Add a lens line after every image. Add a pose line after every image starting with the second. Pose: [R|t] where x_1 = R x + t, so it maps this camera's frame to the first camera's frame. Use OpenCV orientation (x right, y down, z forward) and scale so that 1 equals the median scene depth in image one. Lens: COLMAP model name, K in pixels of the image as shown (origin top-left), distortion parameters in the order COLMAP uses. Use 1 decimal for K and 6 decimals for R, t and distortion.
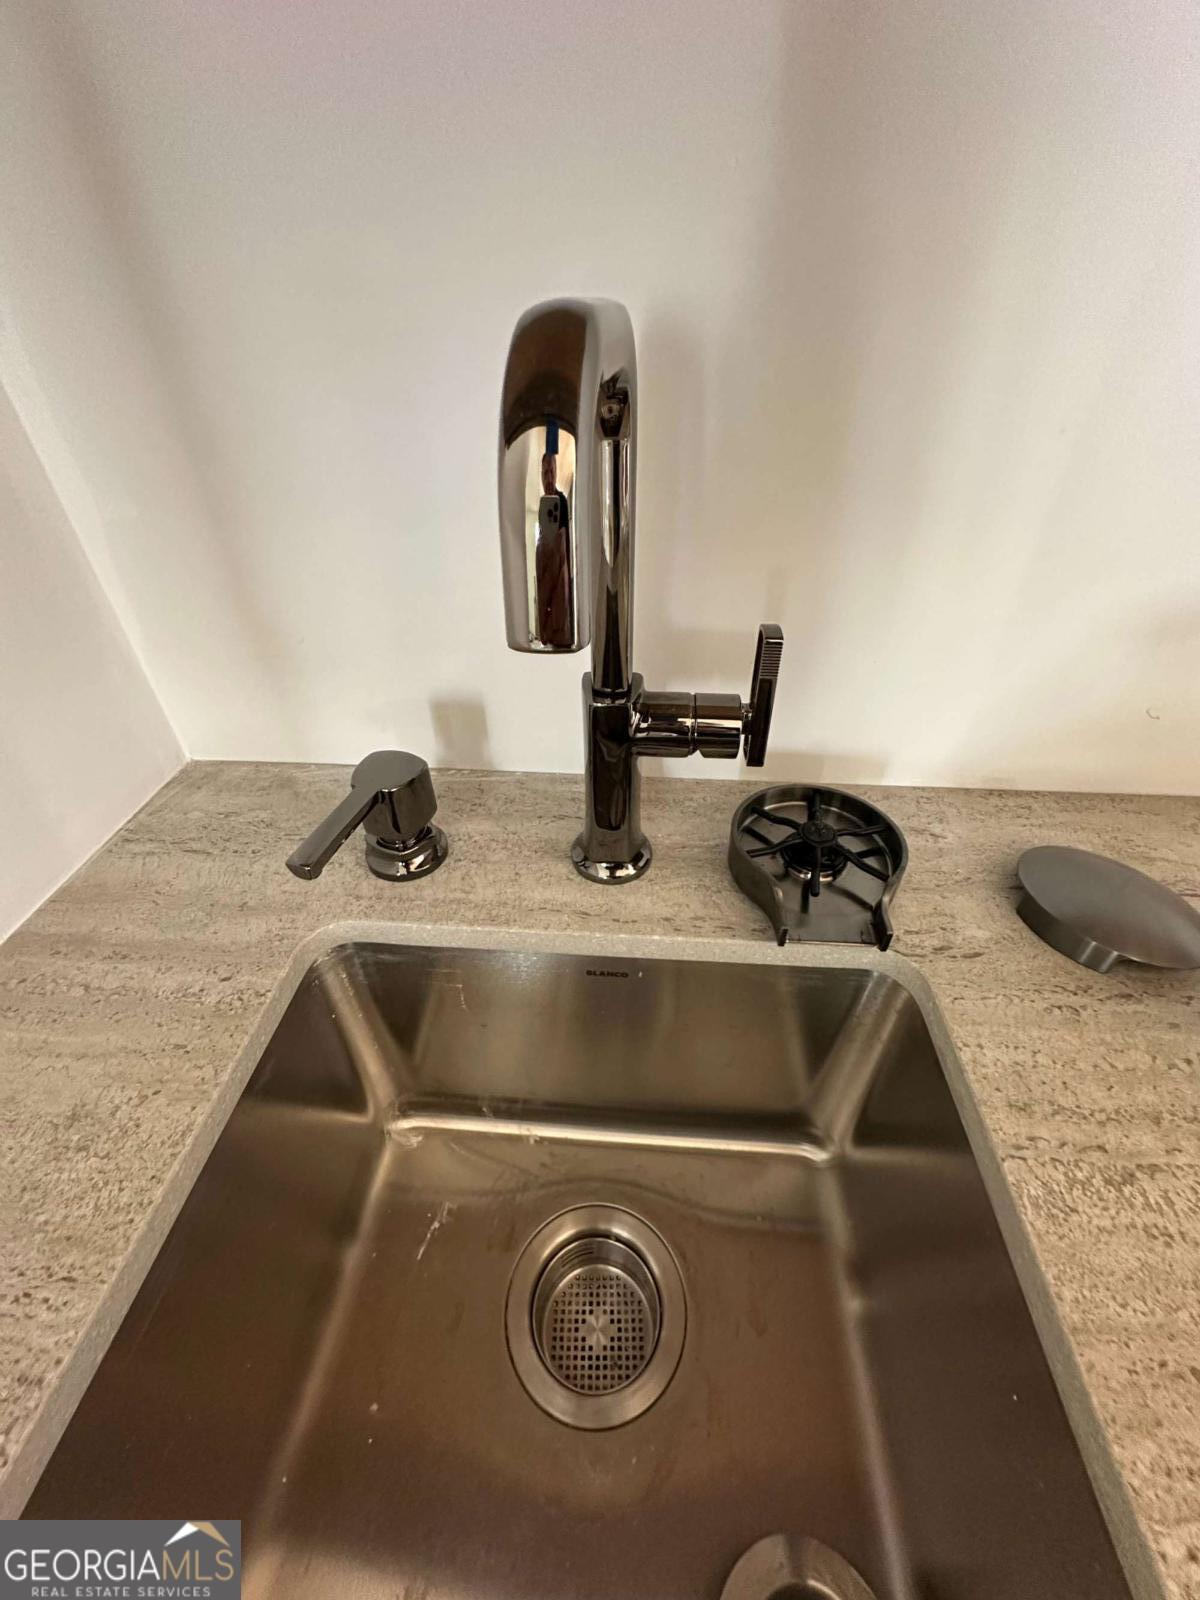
lens RADIAL K [[639.2, 0, 600.0], [0, 639.2, 800.0], [0, 0, 1]] dist [-0.004768, 0.000425]
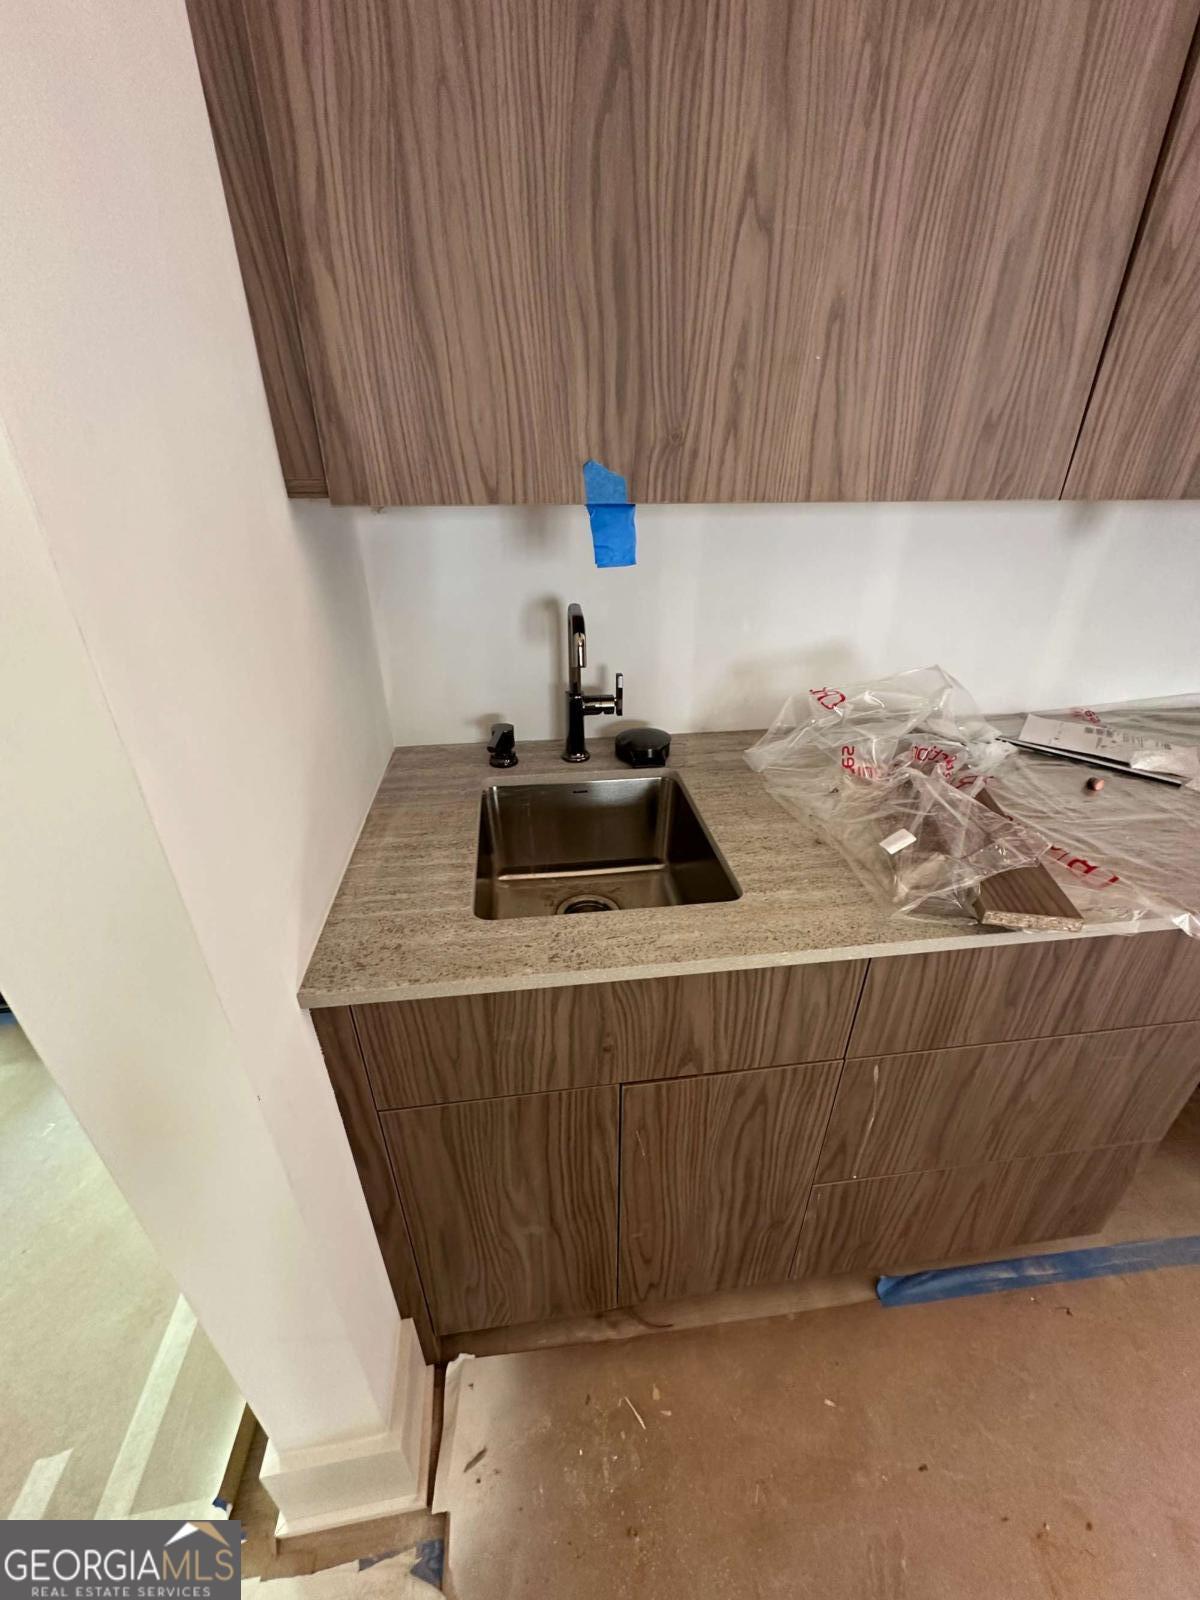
lens RADIAL K [[646.9, 0, 600.0], [0, 646.9, 800.0], [0, 0, 1]] dist [-0.017756, 0.000009]
pose [[0.979341, -0.082114, 0.184794, -0.463595], [0.113243, 0.979811, -0.164764, 0.828557], [-0.167534, 0.182286, 0.968867, -1.942834]]
